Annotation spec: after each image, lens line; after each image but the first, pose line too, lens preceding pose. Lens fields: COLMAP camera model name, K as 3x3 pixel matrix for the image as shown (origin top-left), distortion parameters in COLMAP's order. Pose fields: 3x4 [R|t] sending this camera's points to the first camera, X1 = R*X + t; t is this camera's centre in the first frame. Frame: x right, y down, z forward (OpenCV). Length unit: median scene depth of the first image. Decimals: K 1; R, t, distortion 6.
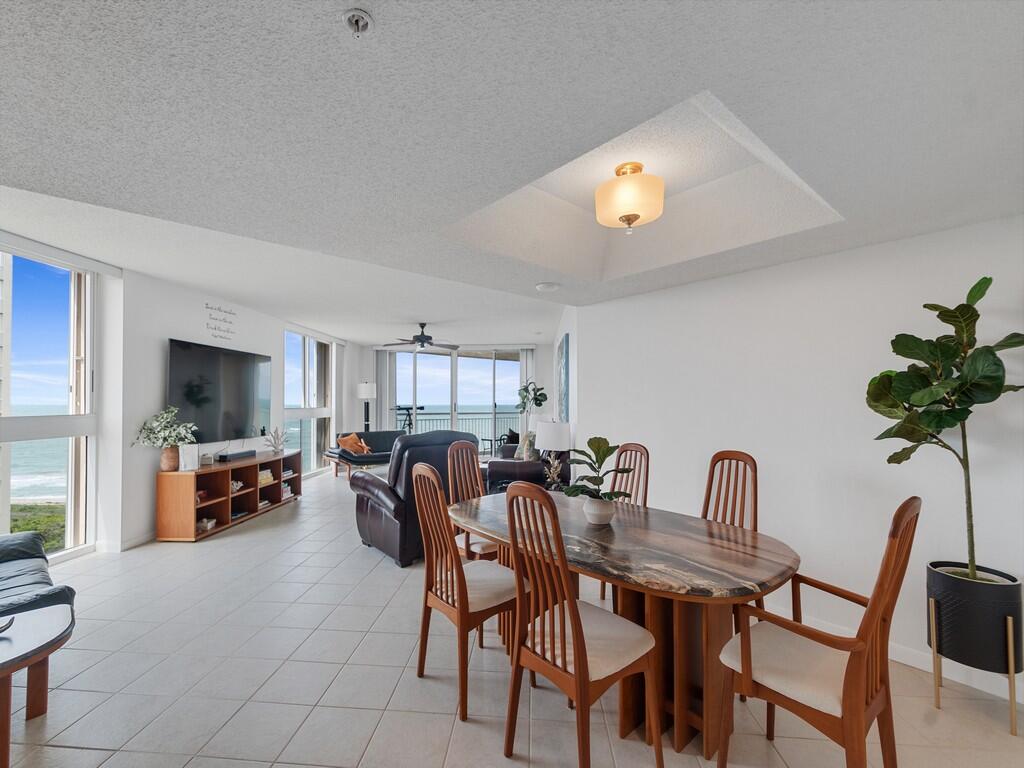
lens RADIAL K [[448.9, 0, 493.8], [0, 448.9, 397.4], [0, 0, 1]] dist [-0.001269, -0.000820]
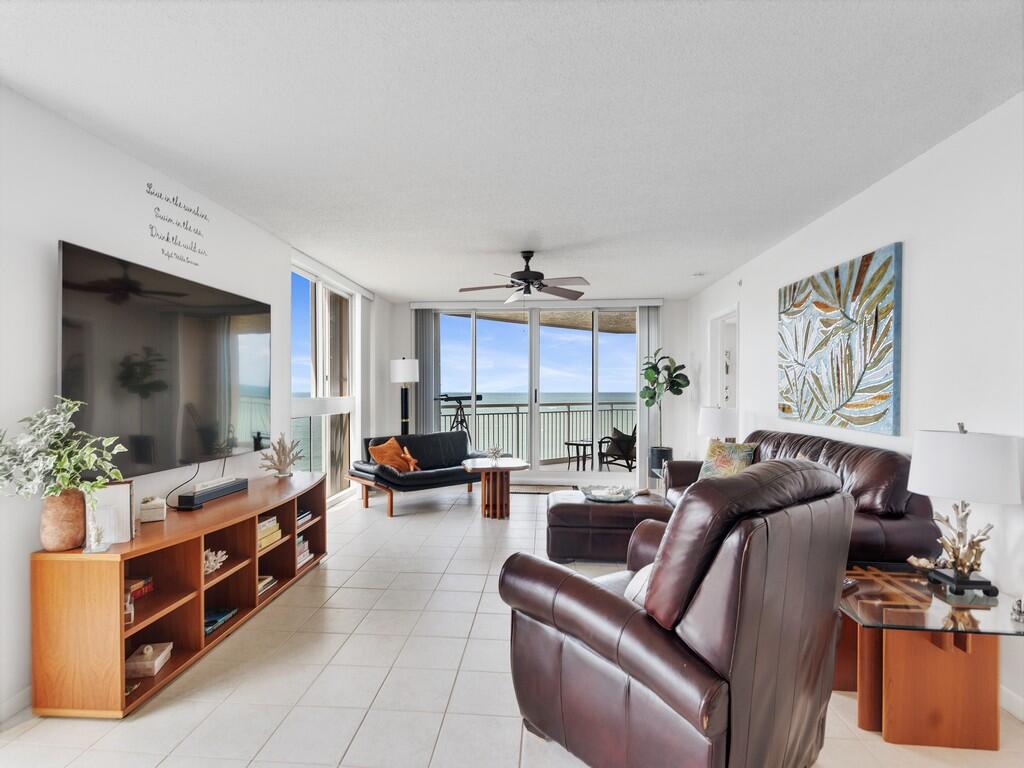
lens RADIAL K [[523.3, 0, 497.1], [0, 523.3, 390.8], [0, 0, 1]] dist [0.001439, -0.000405]
pose [[0.999996, -0.002736, -0.001047, -0.236401], [0.002750, 0.999908, 0.013247, 0.006587], [0.001010, -0.013250, 0.999912, 0.386266]]
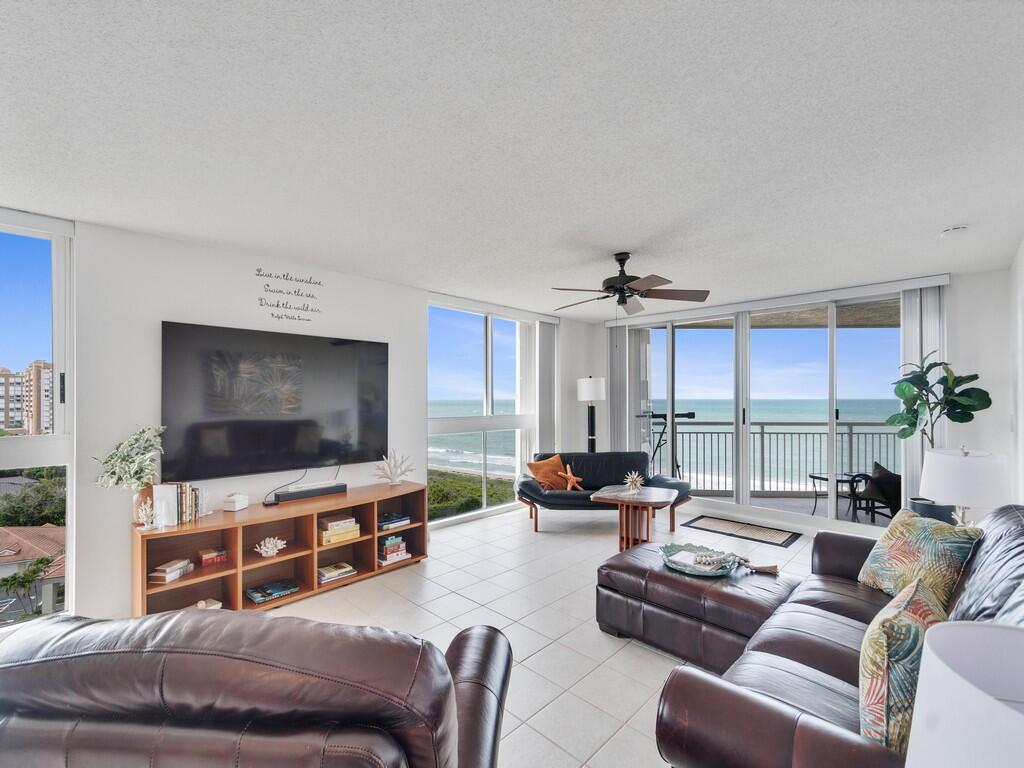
lens RADIAL K [[448.9, 0, 493.8], [0, 448.9, 397.4], [0, 0, 1]] dist [-0.001269, -0.000820]
pose [[0.758122, -0.004087, -0.652100, 0.067174], [0.010554, 0.999926, 0.006002, -0.013210], [0.652027, -0.011433, 0.758109, 0.638770]]
